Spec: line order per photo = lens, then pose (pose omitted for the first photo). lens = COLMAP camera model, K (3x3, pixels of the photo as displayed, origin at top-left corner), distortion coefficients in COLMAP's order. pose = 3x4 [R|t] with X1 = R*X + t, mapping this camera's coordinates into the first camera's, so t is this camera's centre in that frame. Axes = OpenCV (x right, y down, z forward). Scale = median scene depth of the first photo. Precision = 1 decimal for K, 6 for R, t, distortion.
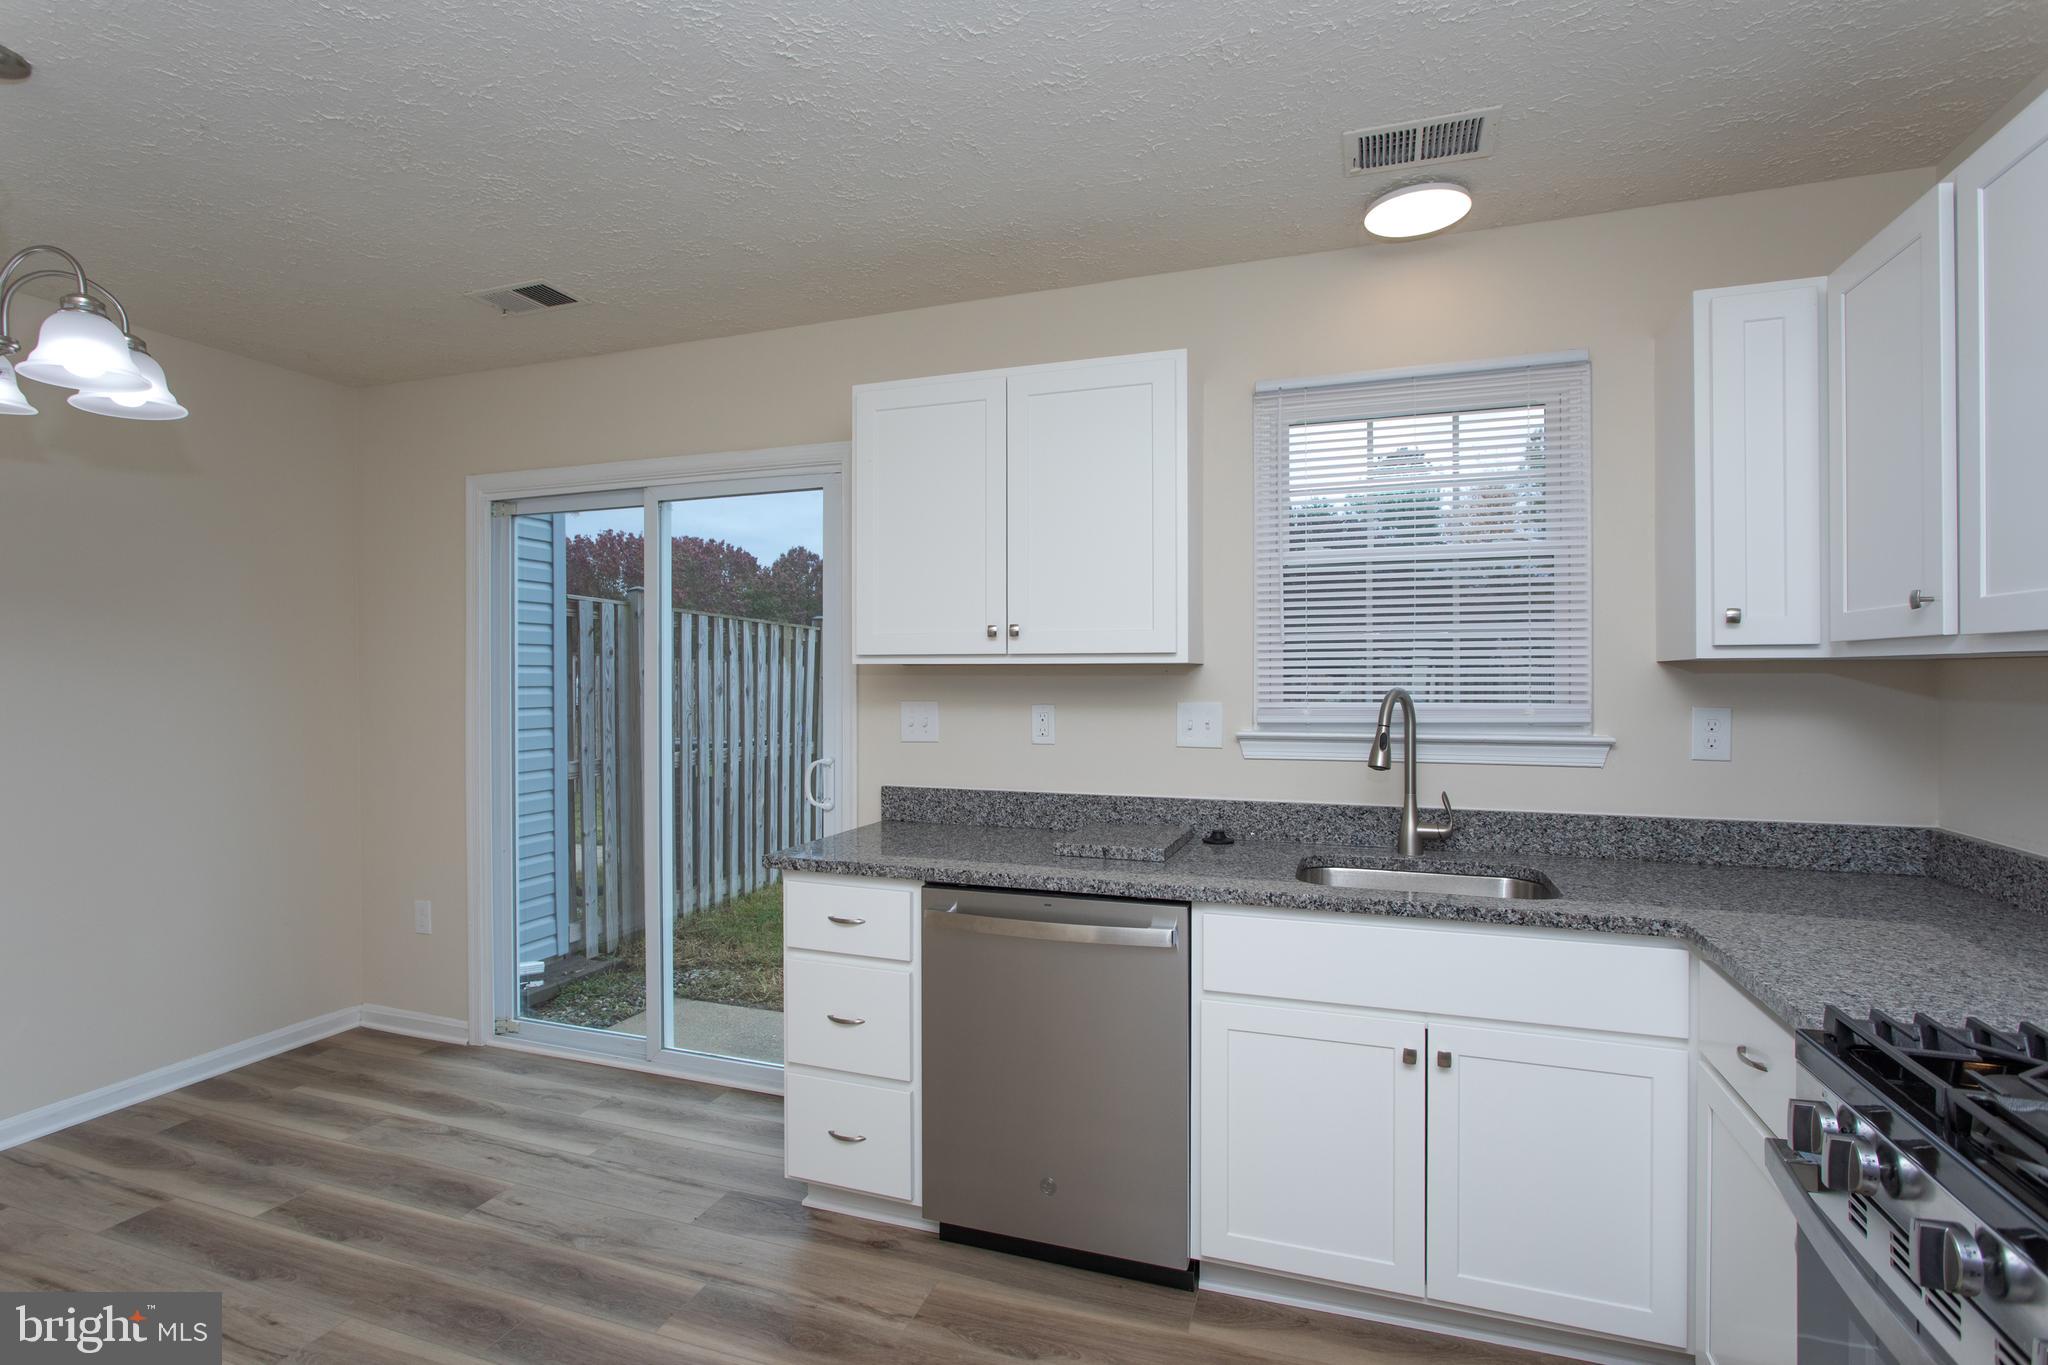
lens RADIAL K [[990.5, 0, 1008.6], [0, 990.5, 663.1], [0, 0, 1]] dist [-0.020166, 0.008964]
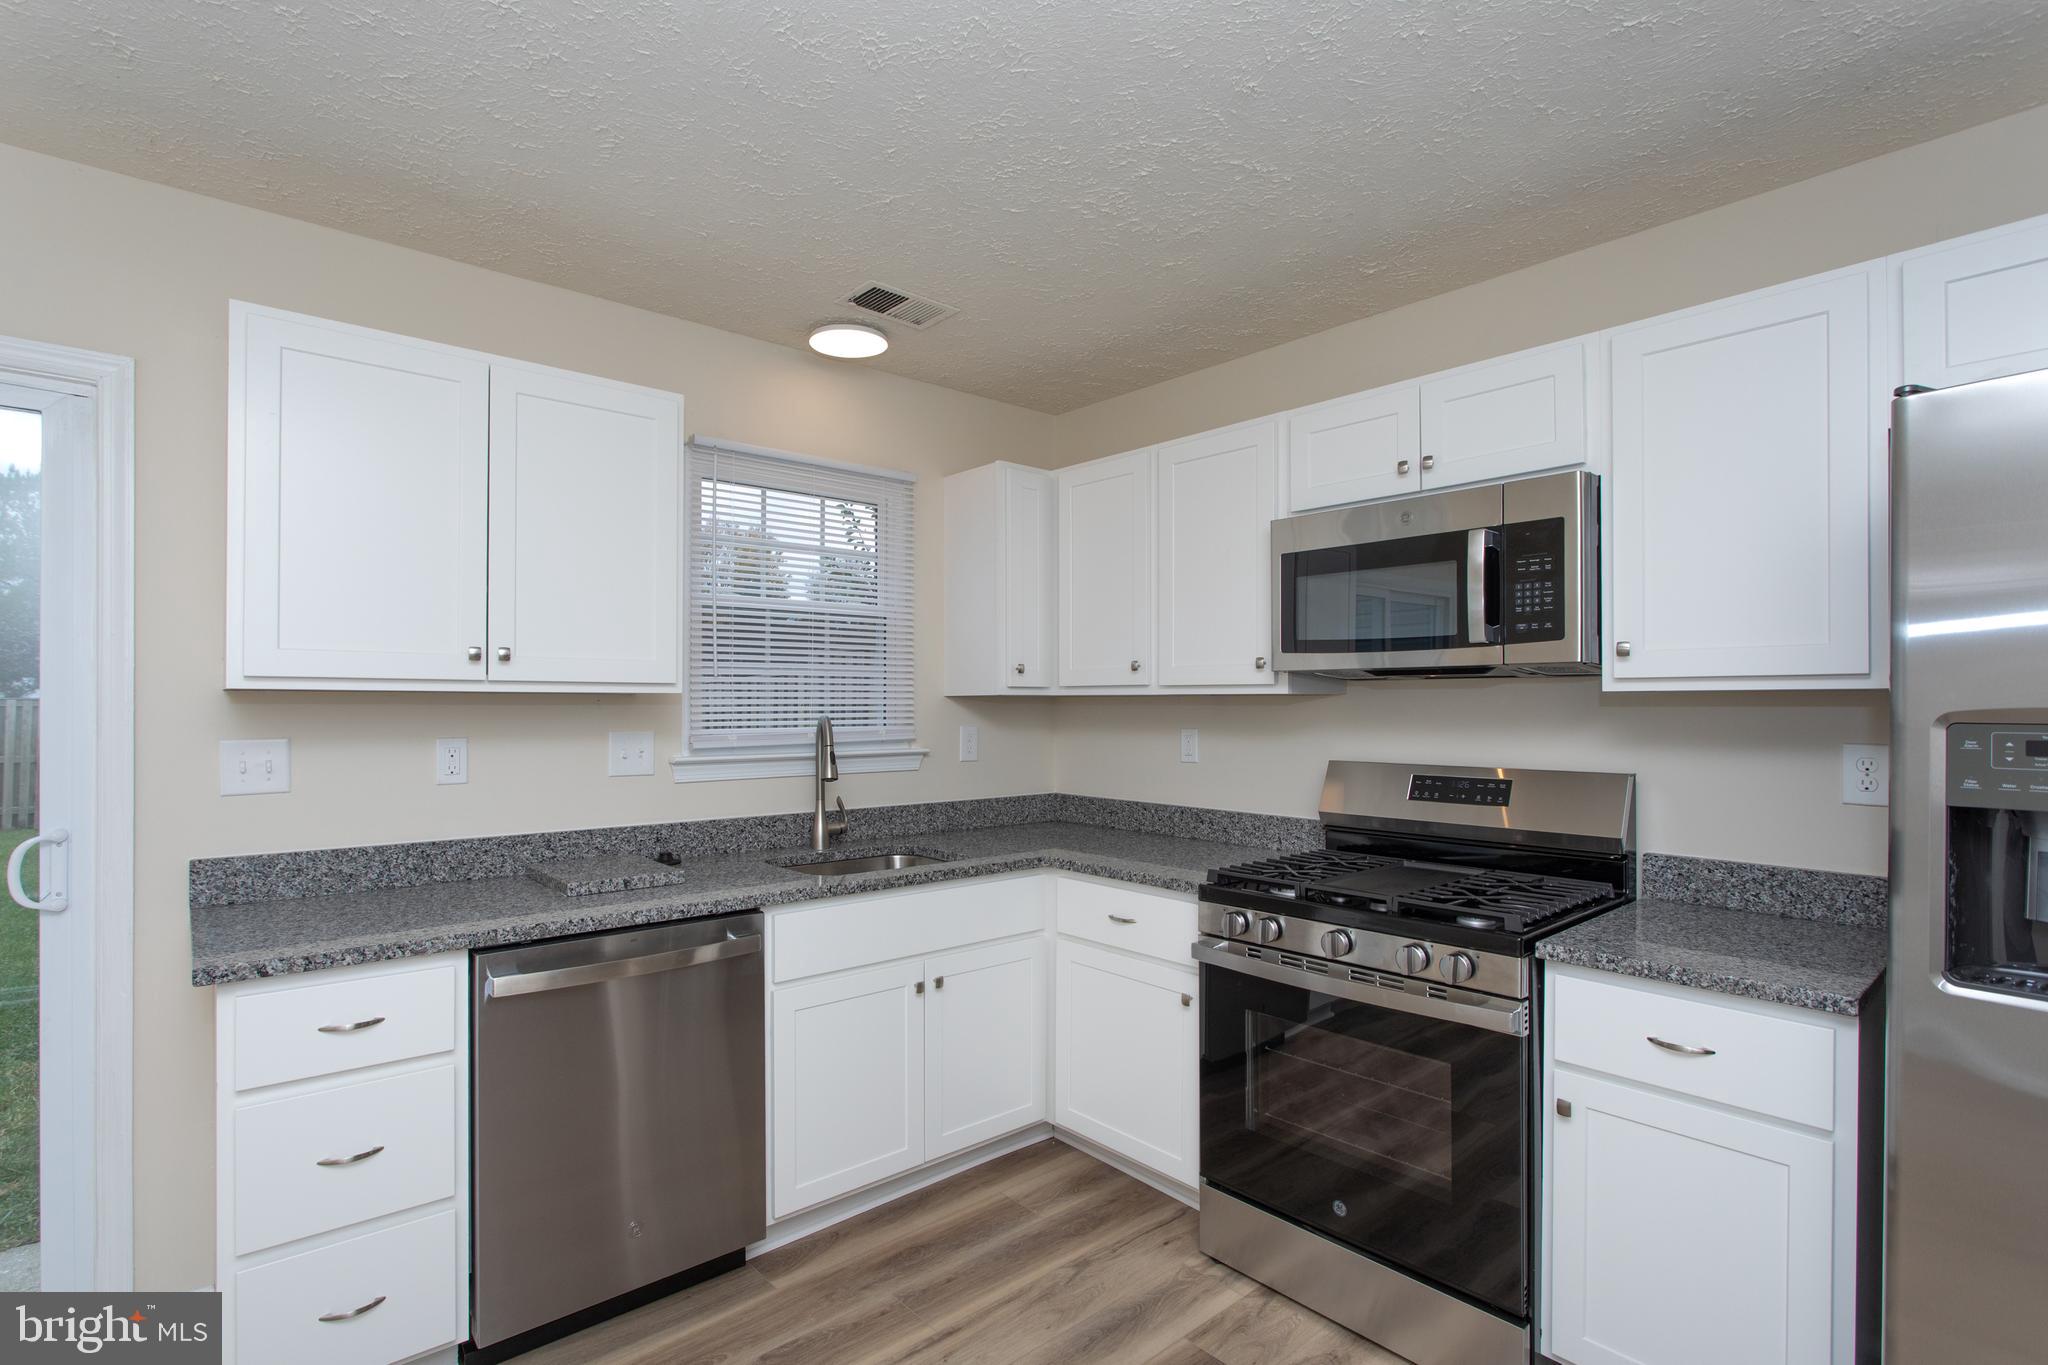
lens RADIAL K [[983.7, 0, 1024.0], [0, 983.7, 682.5], [0, 0, 1]] dist [-0.003041, 0.000304]
pose [[0.490000, 0.020514, 0.871481, -0.560714], [-0.013470, 0.999782, -0.015960, 0.000003], [-0.871618, -0.003919, 0.490170, 0.169362]]
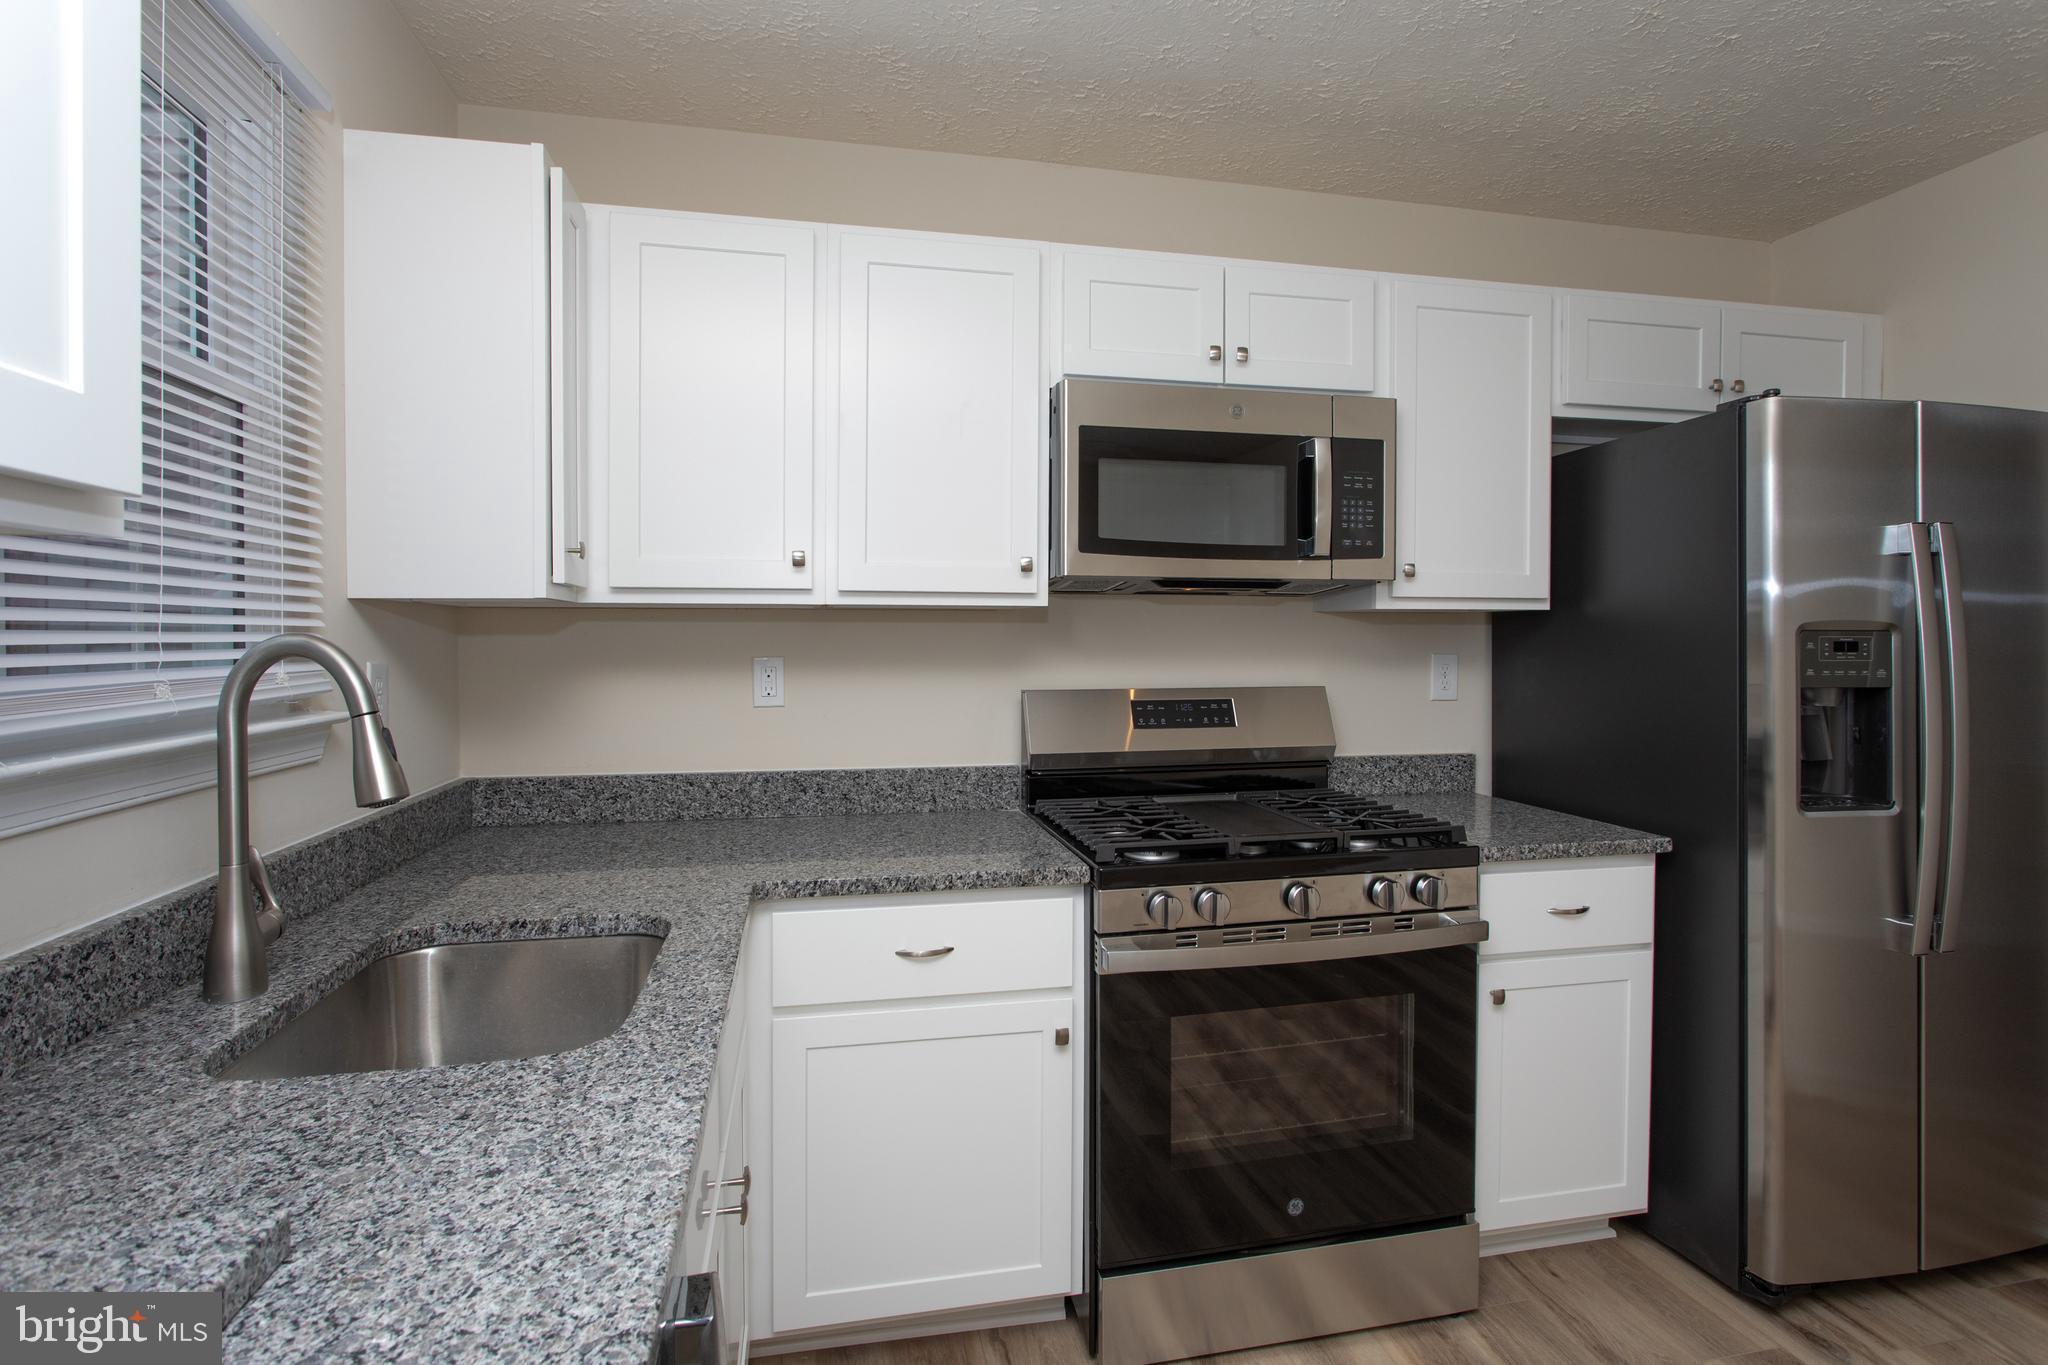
lens RADIAL K [[1001.2, 0, 1029.2], [0, 1001.2, 644.1], [0, 0, 1]] dist [-0.016076, 0.000536]
pose [[-0.523749, -0.004028, 0.851863, -0.182073], [-0.011242, 0.999934, -0.002184, 0.026600], [-0.851798, -0.010721, -0.523760, 0.939559]]
